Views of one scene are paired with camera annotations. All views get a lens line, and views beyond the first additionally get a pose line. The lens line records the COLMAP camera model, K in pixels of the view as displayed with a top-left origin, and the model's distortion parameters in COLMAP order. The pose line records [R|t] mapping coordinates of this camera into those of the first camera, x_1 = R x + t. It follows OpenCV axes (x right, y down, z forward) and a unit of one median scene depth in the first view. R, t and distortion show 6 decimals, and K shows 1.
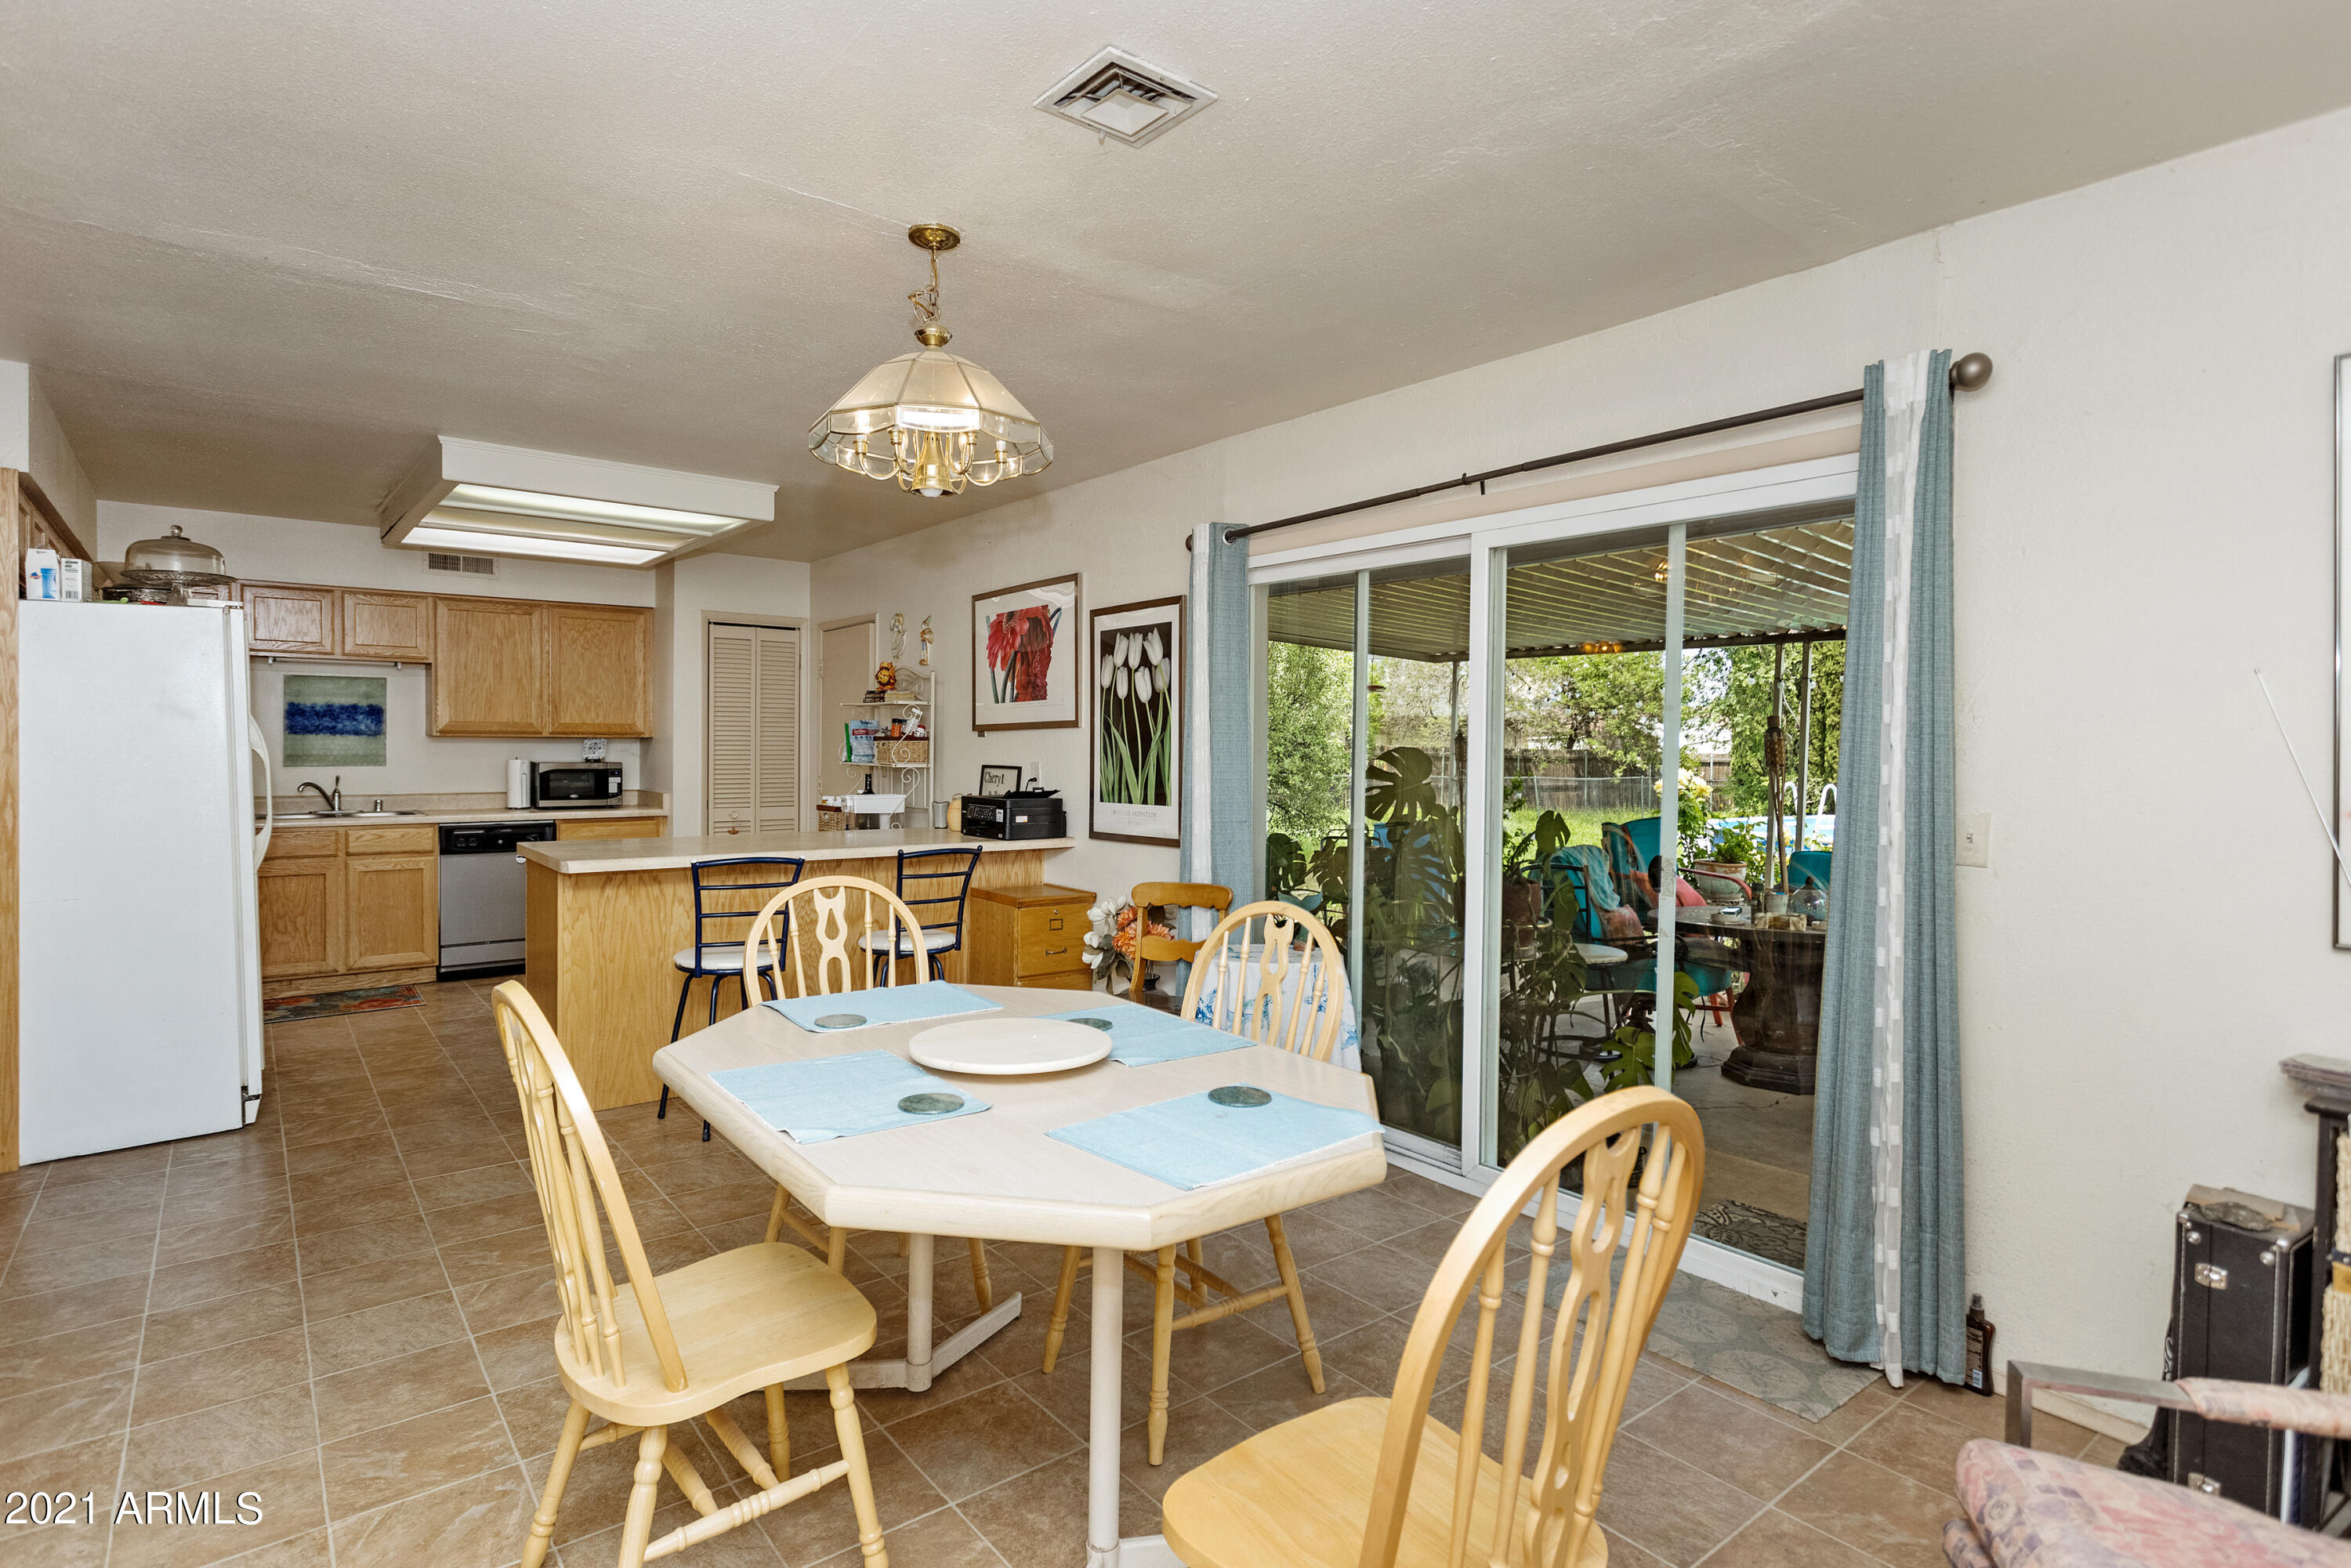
lens RADIAL K [[1410.4, 0, 1175.5], [0, 1410.4, 784.0], [0, 0, 1]] dist [-0.139173, 0.183726]
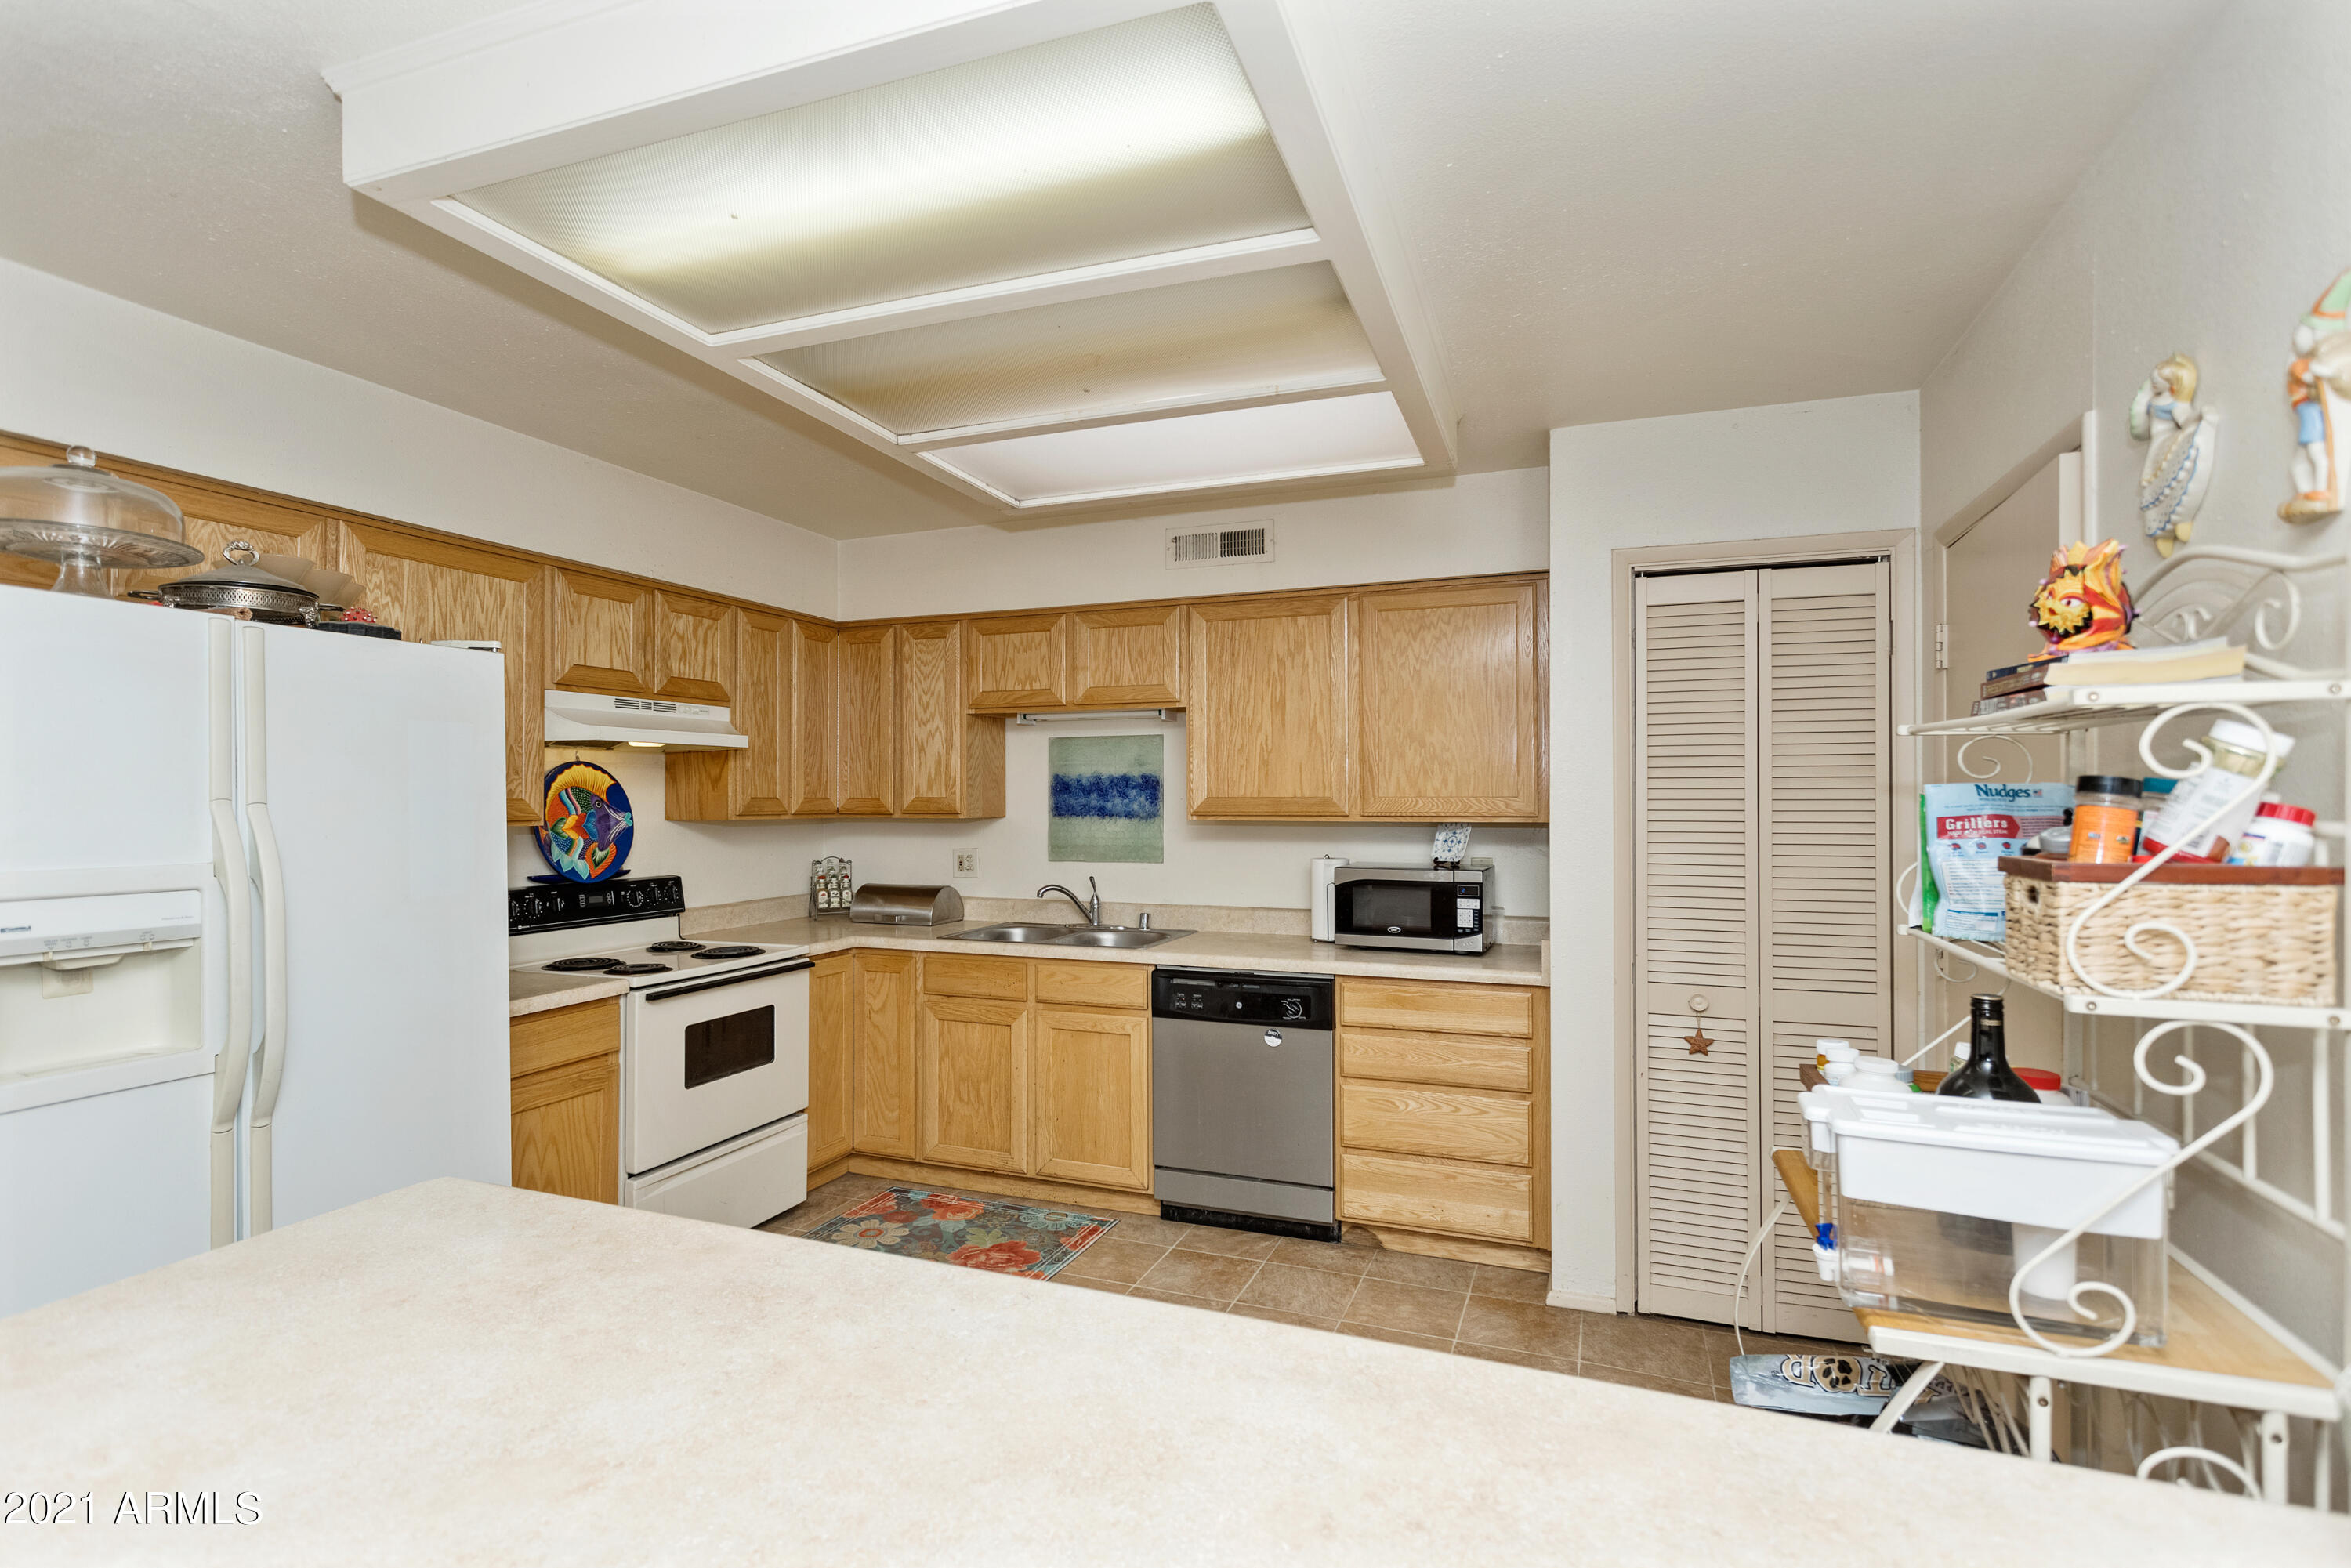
lens RADIAL K [[1117.1, 0, 1165.5], [0, 1117.1, 798.8], [0, 0, 1]] dist [0.002136, 0.000391]
pose [[0.563259, -0.009647, -0.826224, -0.135250], [-0.017178, 0.999579, -0.023381, -0.035835], [0.826101, 0.027362, 0.562857, 0.764802]]
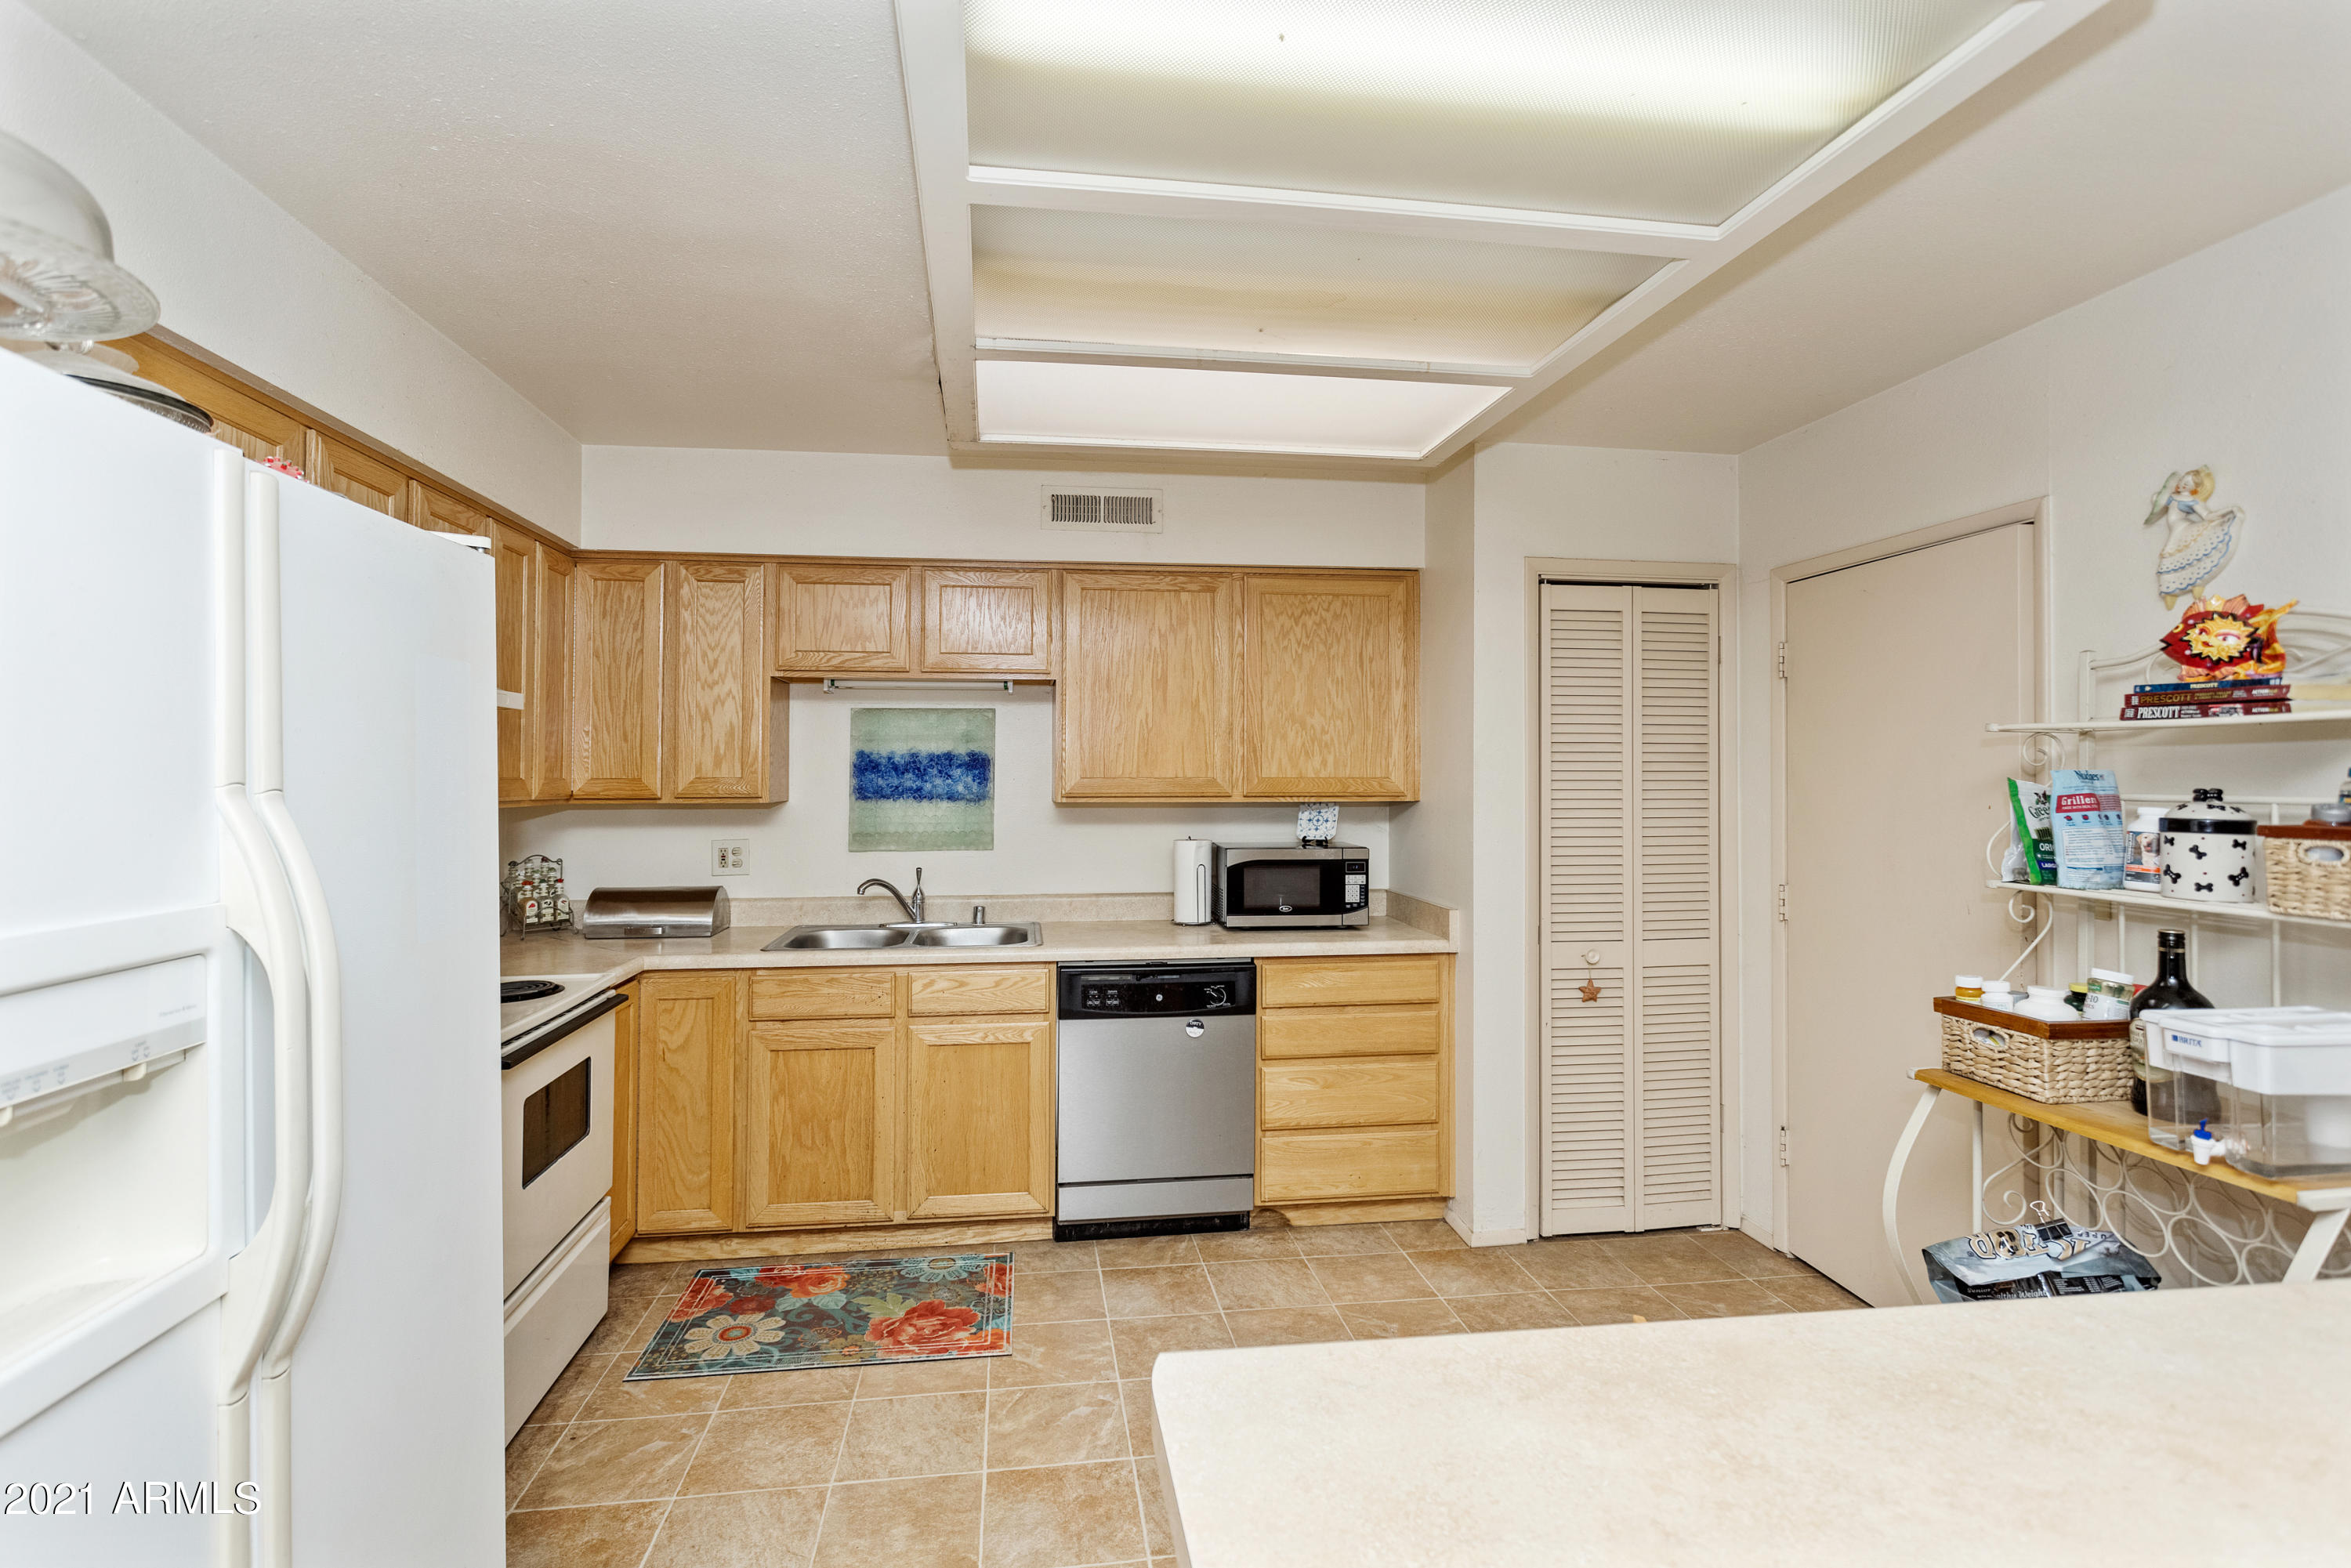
lens RADIAL K [[1114.5, 0, 1166.4], [0, 1114.5, 765.6], [0, 0, 1]] dist [0.001204, 0.000979]
pose [[0.892203, -0.013571, -0.451430, -0.311775], [-0.004613, 0.999222, -0.039156, -0.035515], [0.451611, 0.037018, 0.891447, 0.653699]]
